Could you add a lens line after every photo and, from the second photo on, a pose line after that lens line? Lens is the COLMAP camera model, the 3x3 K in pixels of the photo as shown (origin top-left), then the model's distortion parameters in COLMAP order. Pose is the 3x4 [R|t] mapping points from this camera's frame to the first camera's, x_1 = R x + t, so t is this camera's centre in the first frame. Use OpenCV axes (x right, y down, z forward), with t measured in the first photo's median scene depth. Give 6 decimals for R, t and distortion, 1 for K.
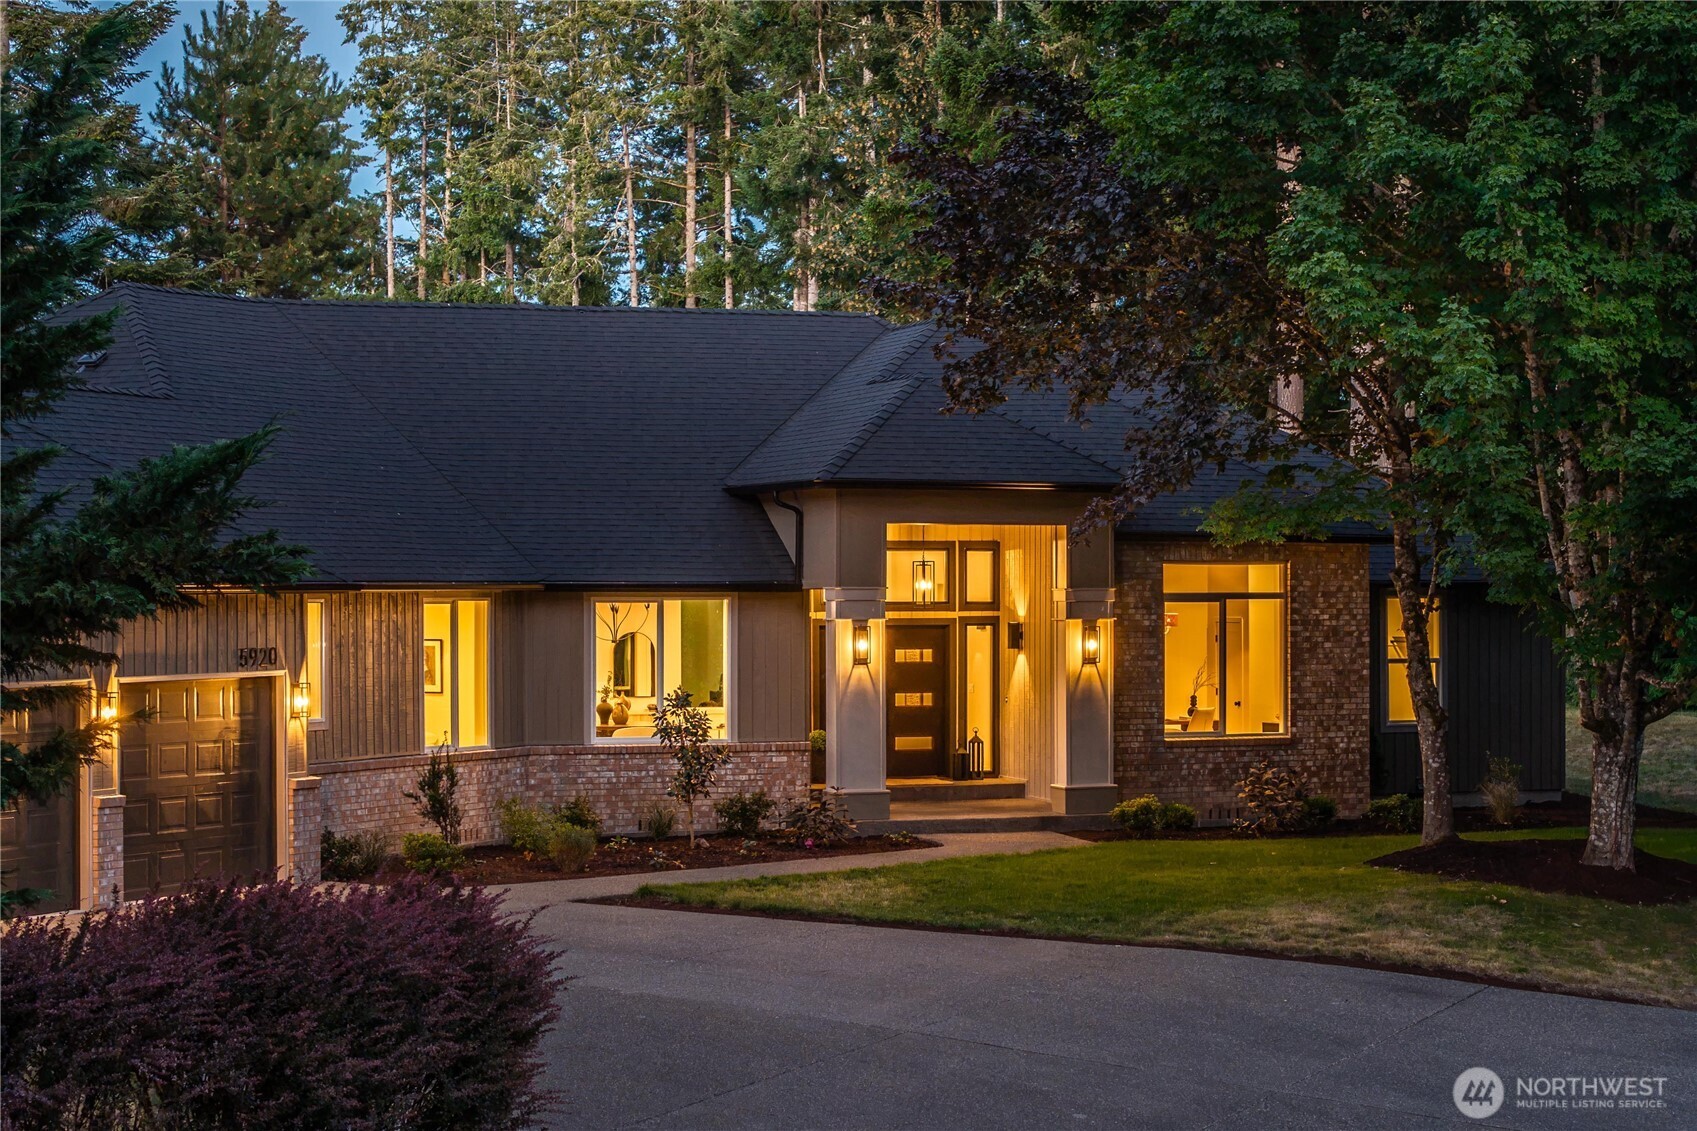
lens RADIAL K [[3388.5, 0, 848.0], [0, 3388.5, 570.1], [0, 0, 1]] dist [-0.102651, 0.000000]
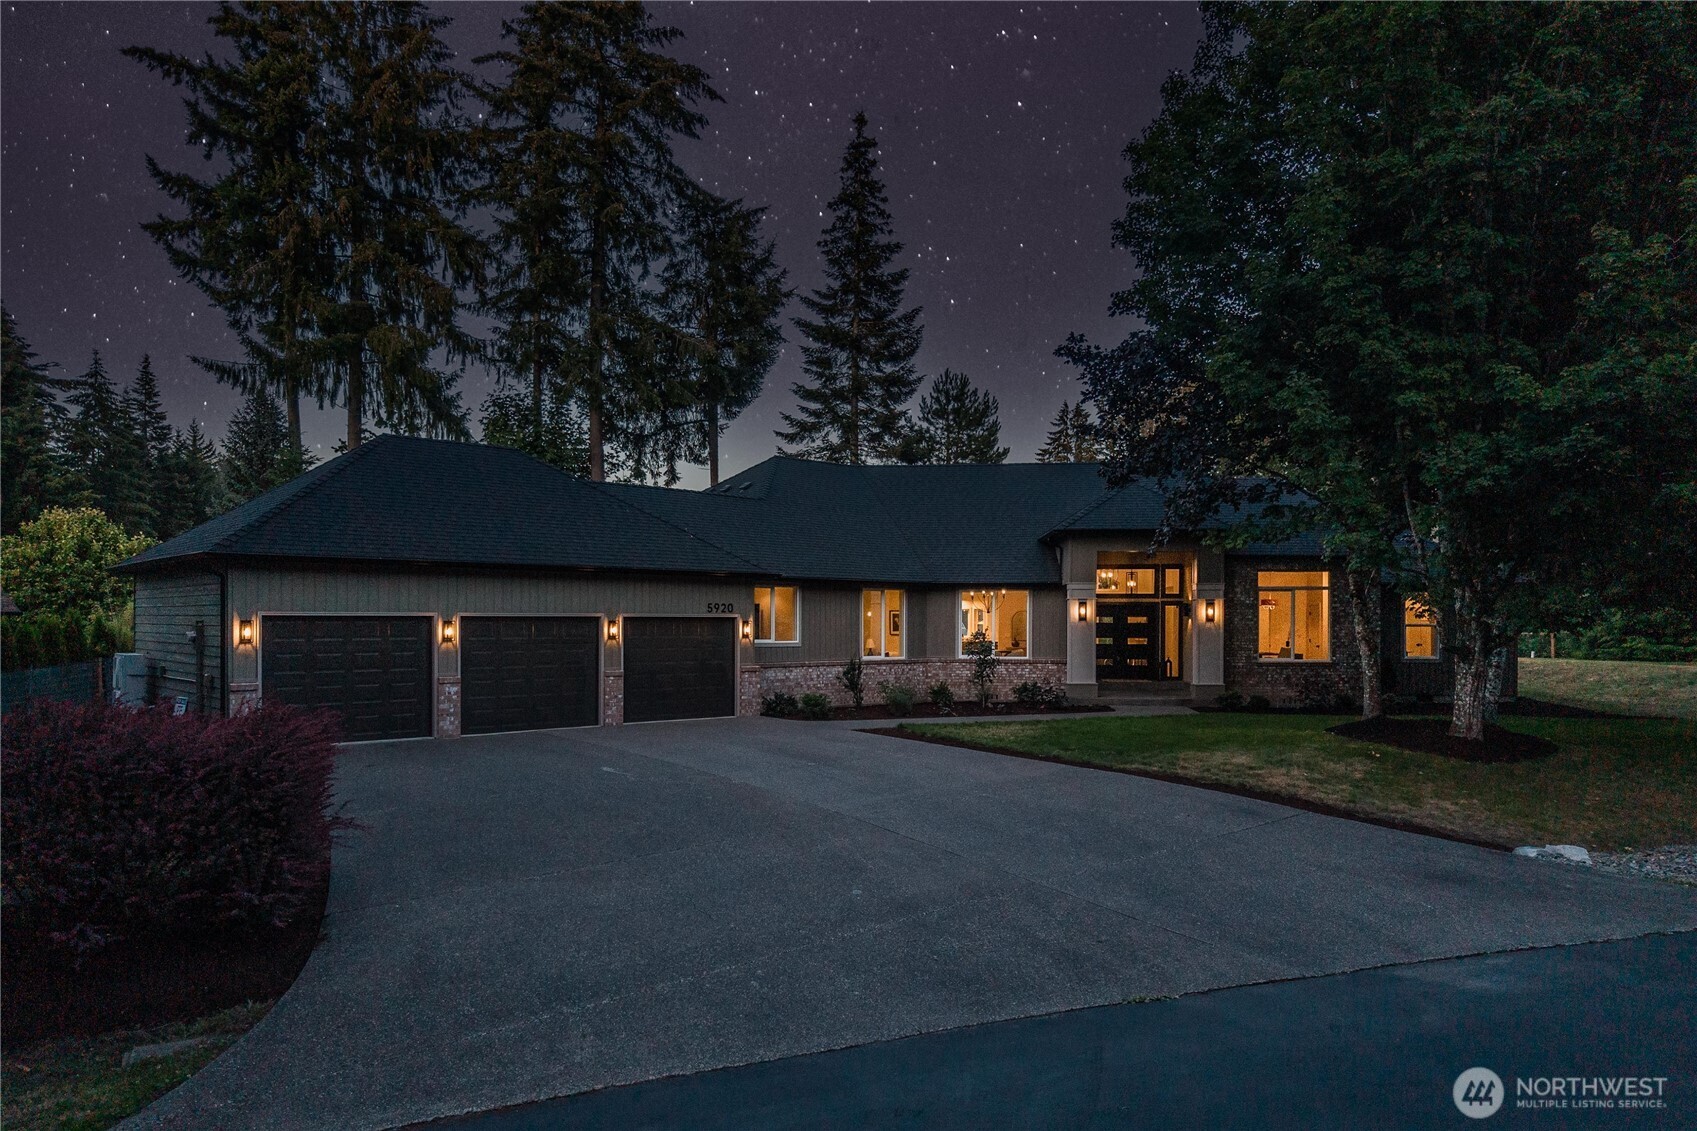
lens RADIAL K [[1175.8, 0, 817.1], [0, 1175.8, 614.1], [0, 0, 1]] dist [0.015337, -0.020327]
pose [[0.918751, 0.002046, -0.394832, 0.131531], [-0.001897, 0.999998, 0.000767, 0.023296], [0.394833, 0.000044, 0.918753, 0.286653]]
